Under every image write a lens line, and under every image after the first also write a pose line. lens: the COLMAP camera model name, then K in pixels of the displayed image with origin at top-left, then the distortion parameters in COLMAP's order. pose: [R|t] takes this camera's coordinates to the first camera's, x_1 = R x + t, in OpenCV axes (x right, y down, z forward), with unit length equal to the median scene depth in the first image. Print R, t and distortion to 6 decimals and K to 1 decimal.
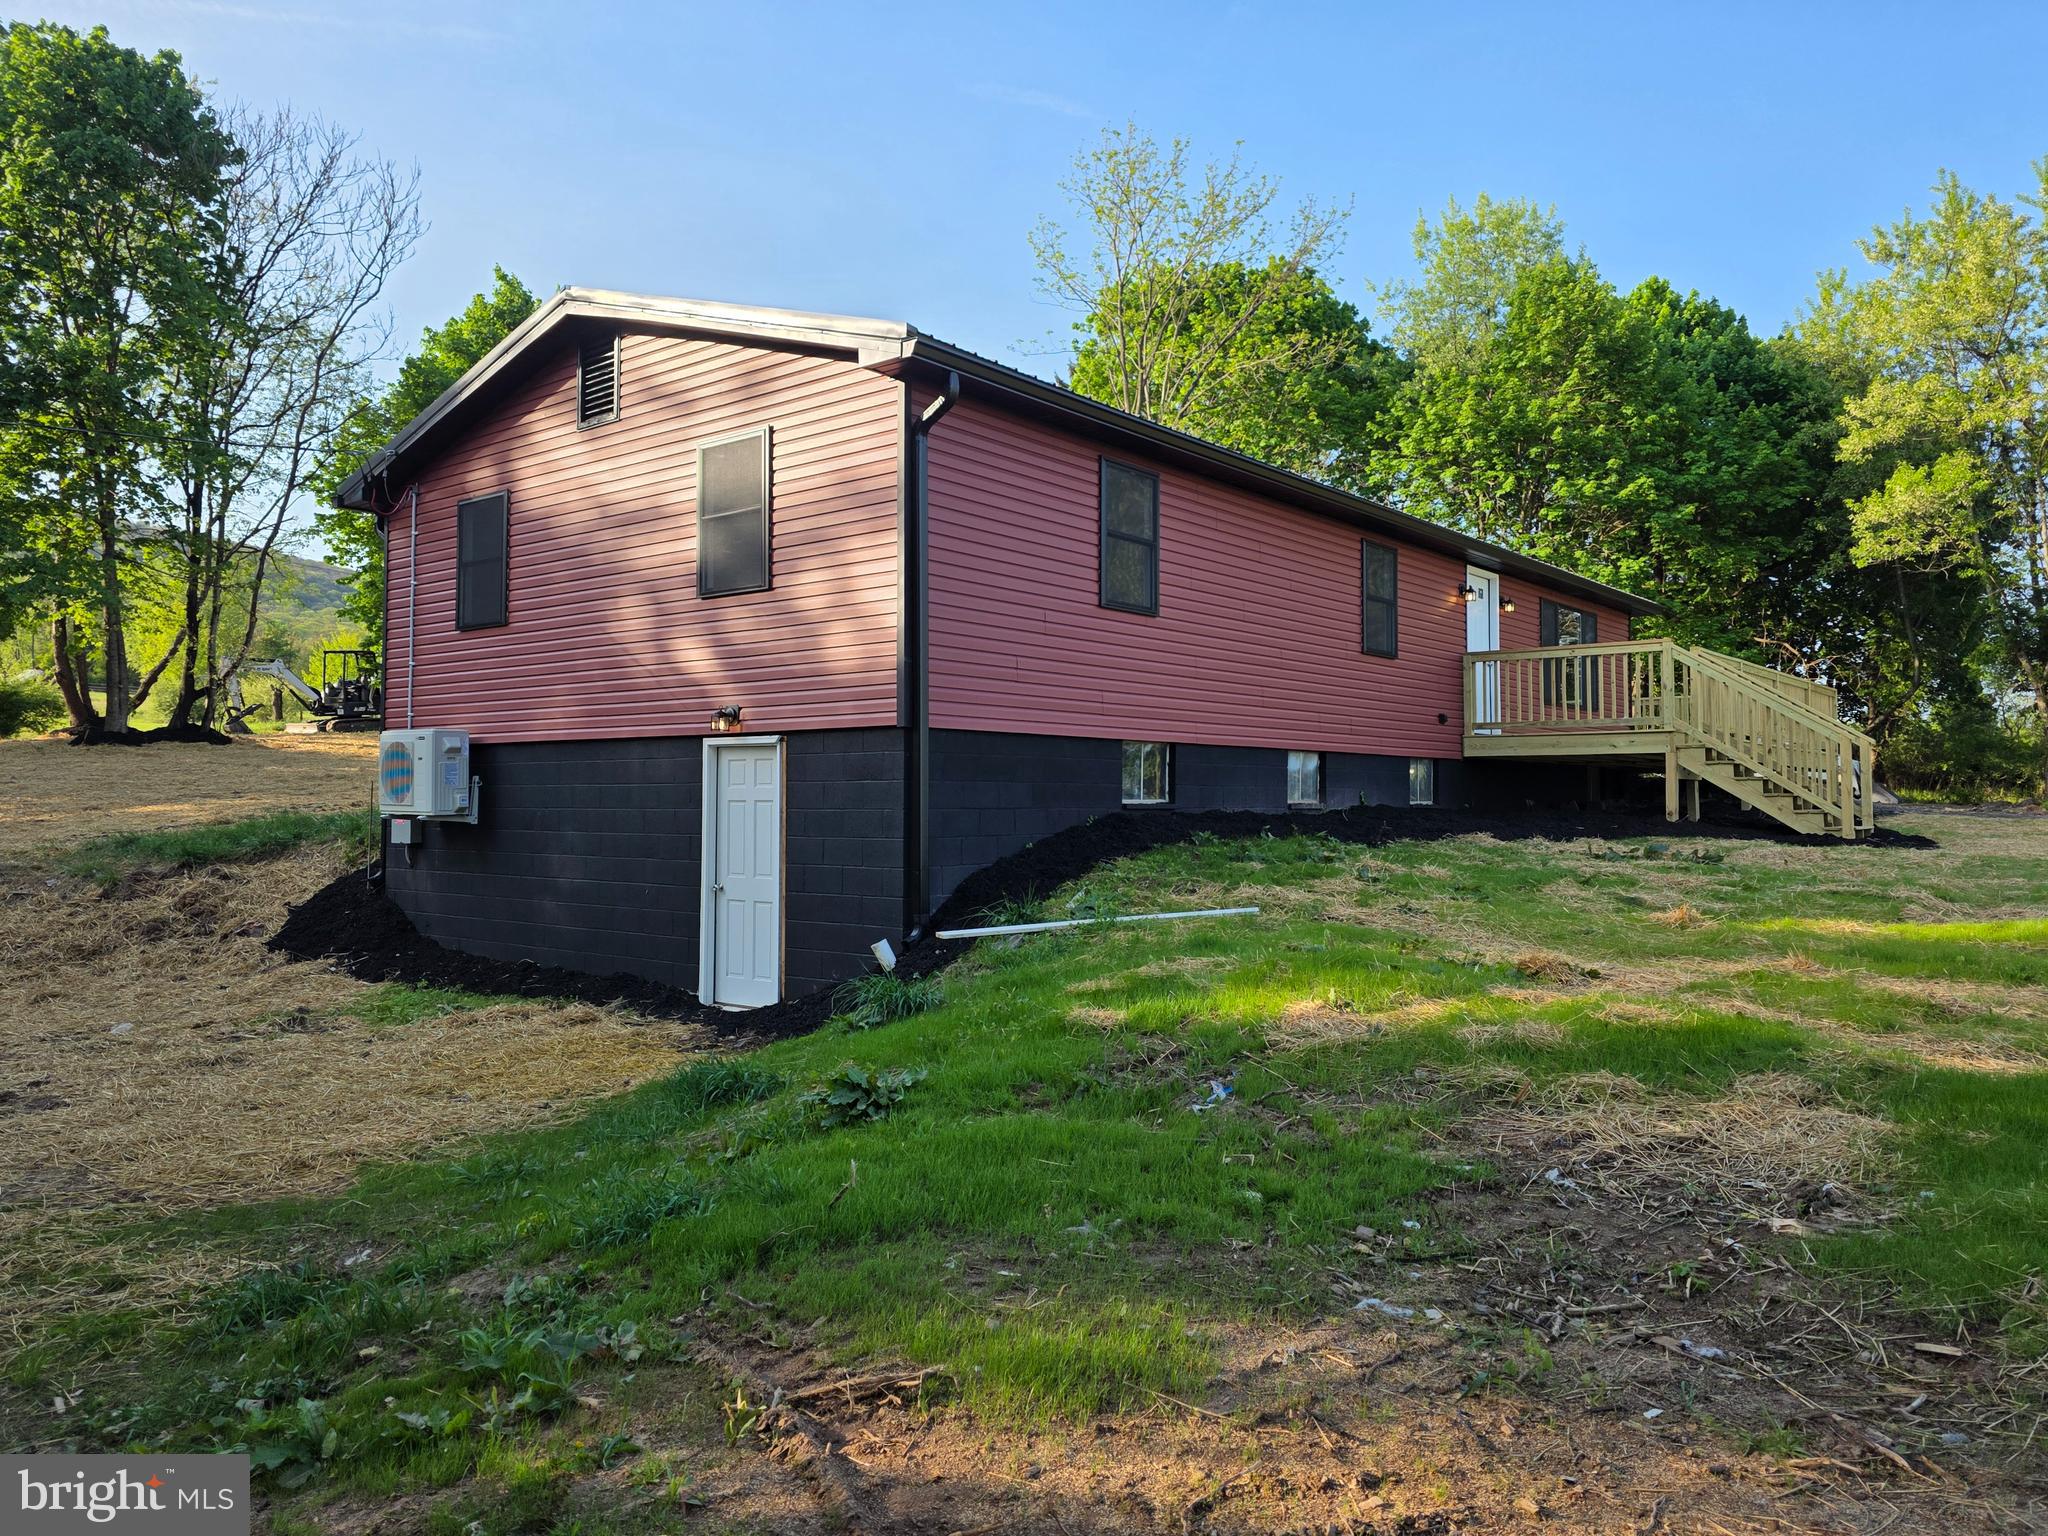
lens RADIAL K [[1415.8, 0, 1025.9], [0, 1415.8, 777.8], [0, 0, 1]] dist [0.026707, -0.013762]
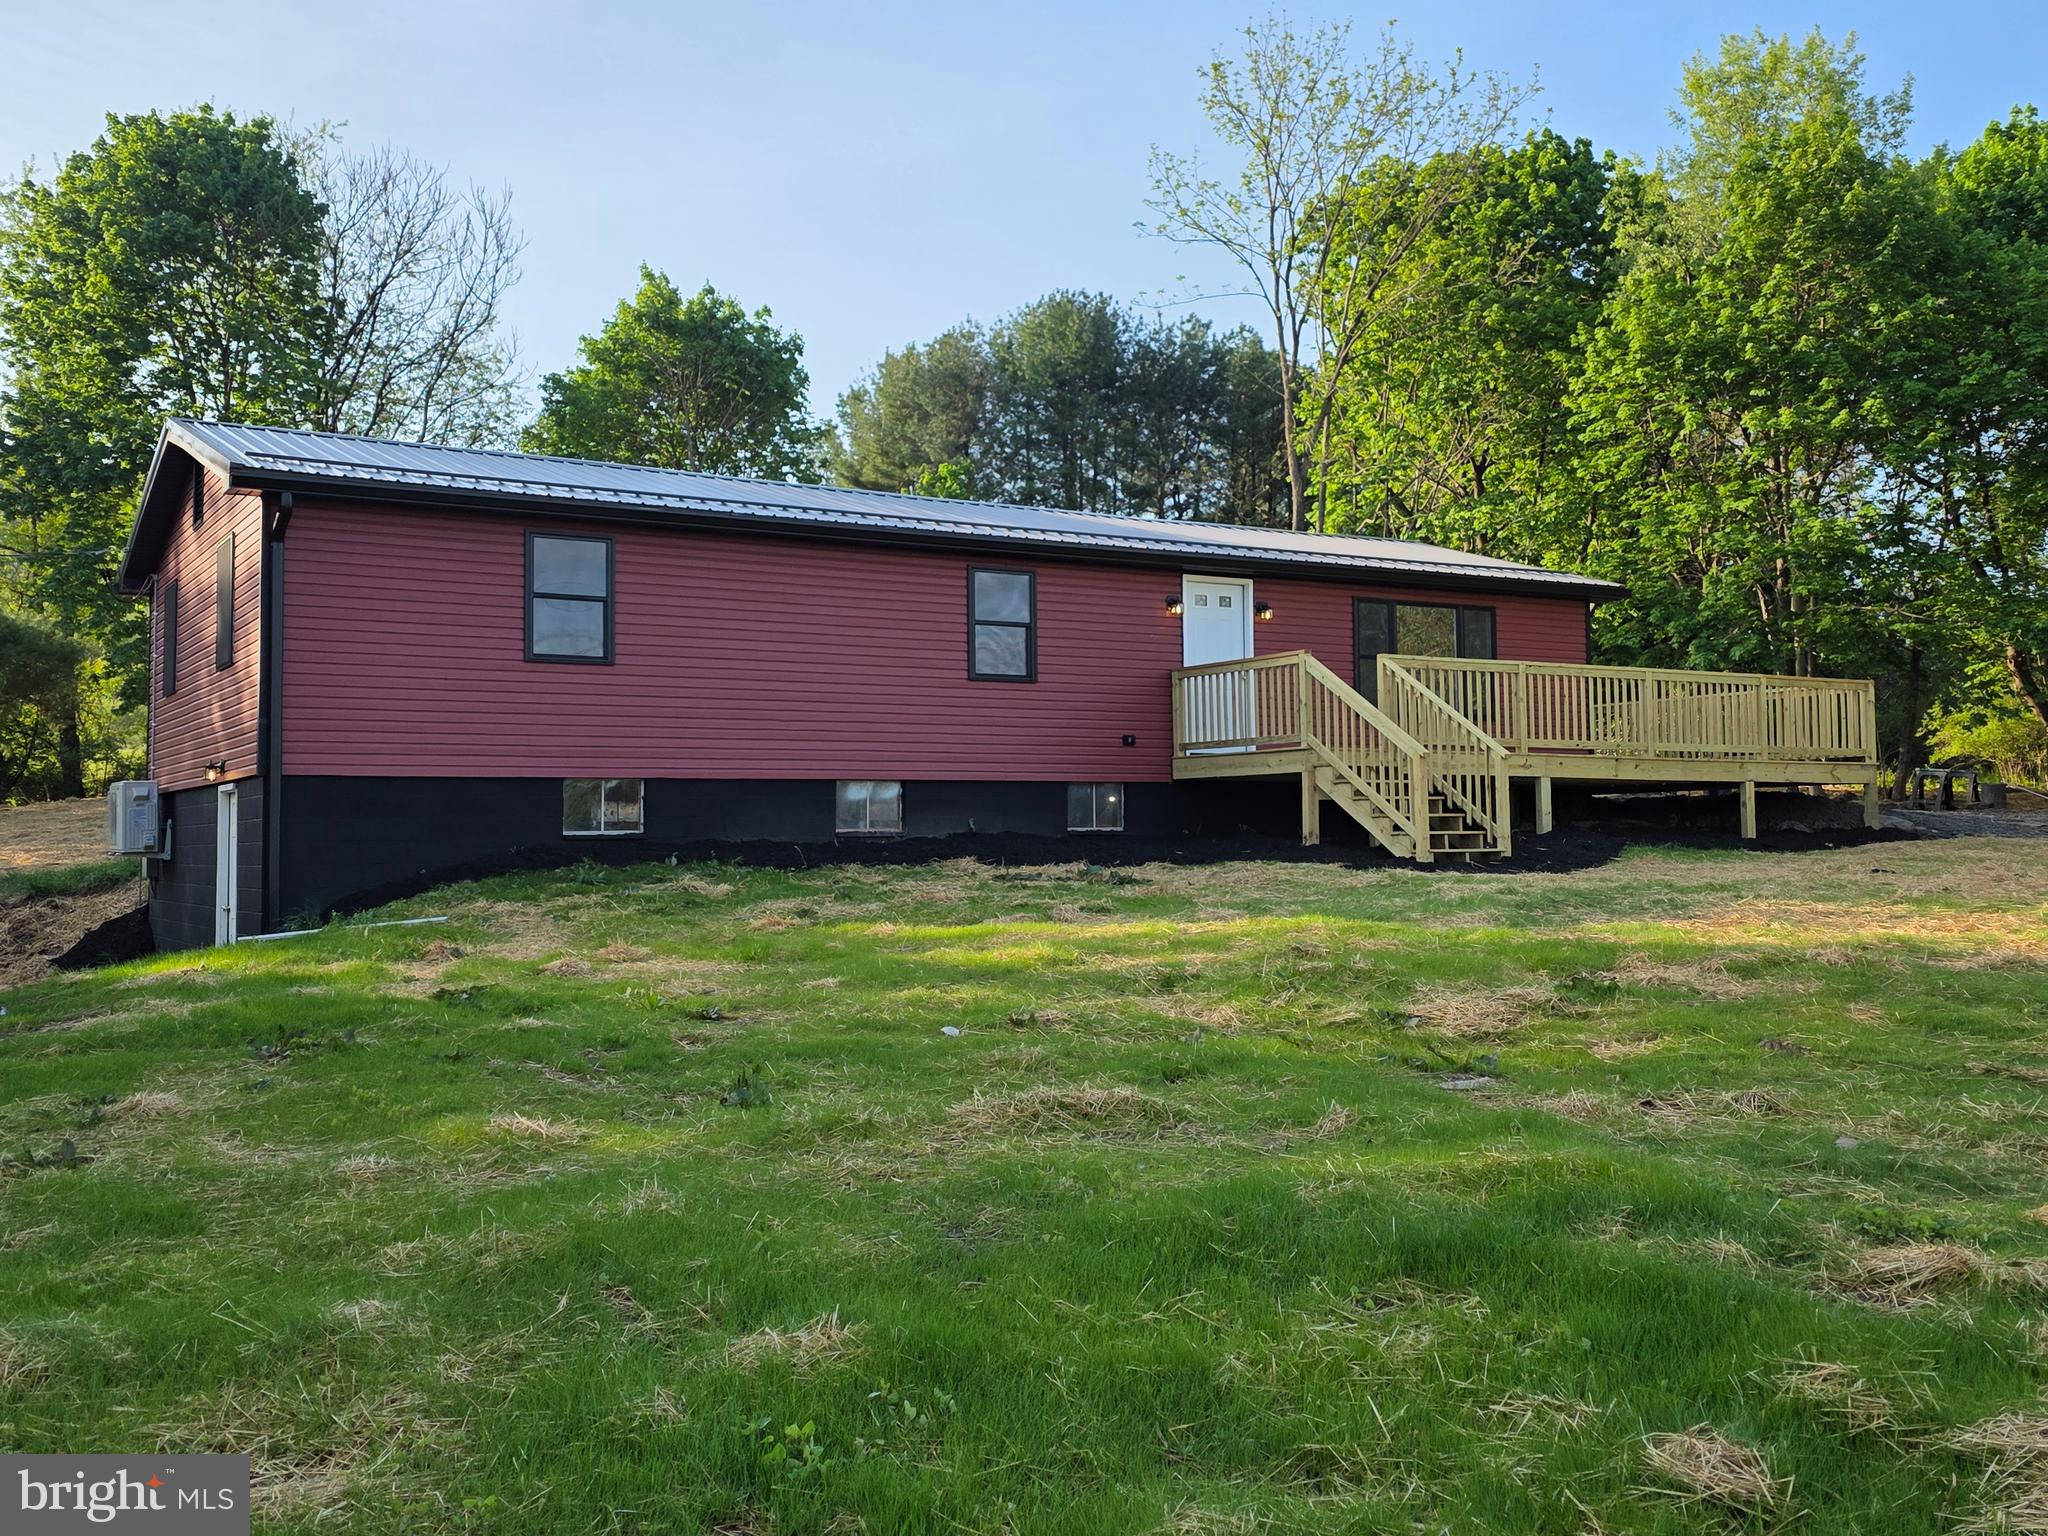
lens RADIAL K [[1916.7, 0, 1022.9], [0, 1916.7, 759.5], [0, 0, 1]] dist [0.052255, 0.000000]
pose [[0.944356, -0.025883, -0.327907, 0.689134], [0.017585, 0.999446, -0.028248, 0.006433], [0.328456, 0.020910, 0.944288, -0.247035]]
